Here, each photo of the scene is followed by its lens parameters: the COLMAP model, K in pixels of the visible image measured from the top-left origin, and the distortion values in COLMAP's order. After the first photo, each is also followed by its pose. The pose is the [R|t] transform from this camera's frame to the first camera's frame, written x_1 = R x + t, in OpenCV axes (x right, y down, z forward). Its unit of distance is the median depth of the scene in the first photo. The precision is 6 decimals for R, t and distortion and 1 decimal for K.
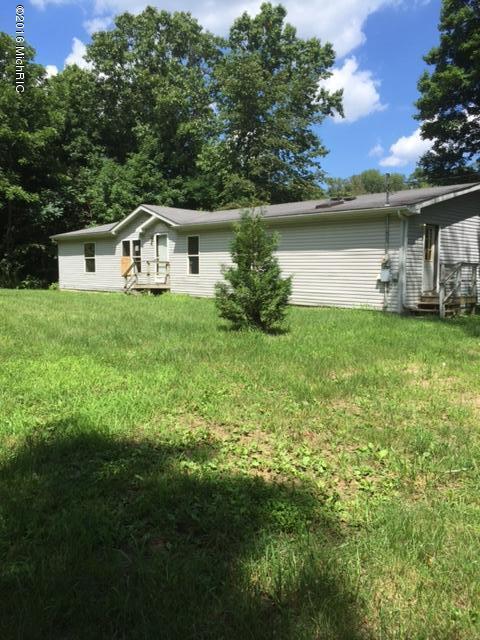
lens RADIAL K [[532.9, 0, 236.5], [0, 532.9, 307.6], [0, 0, 1]] dist [0.040485, -0.109182]
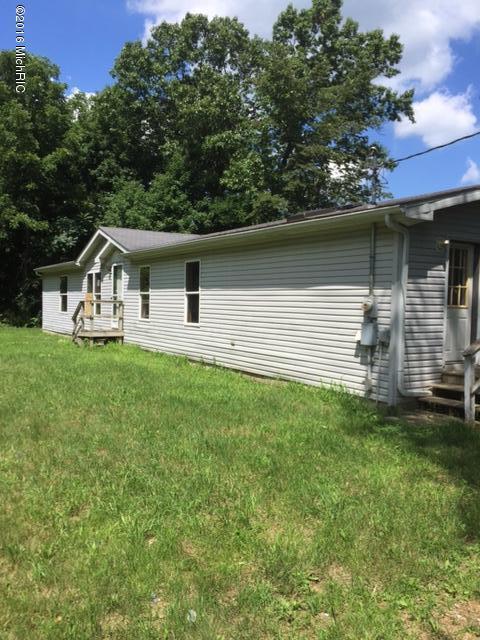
lens RADIAL K [[516.4, 0, 238.6], [0, 516.4, 330.5], [0, 0, 1]] dist [-0.000787, -0.002748]
pose [[0.982284, 0.009466, -0.187157, 0.167648], [-0.010826, 0.999922, -0.006246, -0.040347], [0.187084, 0.008161, 0.982310, 0.304903]]
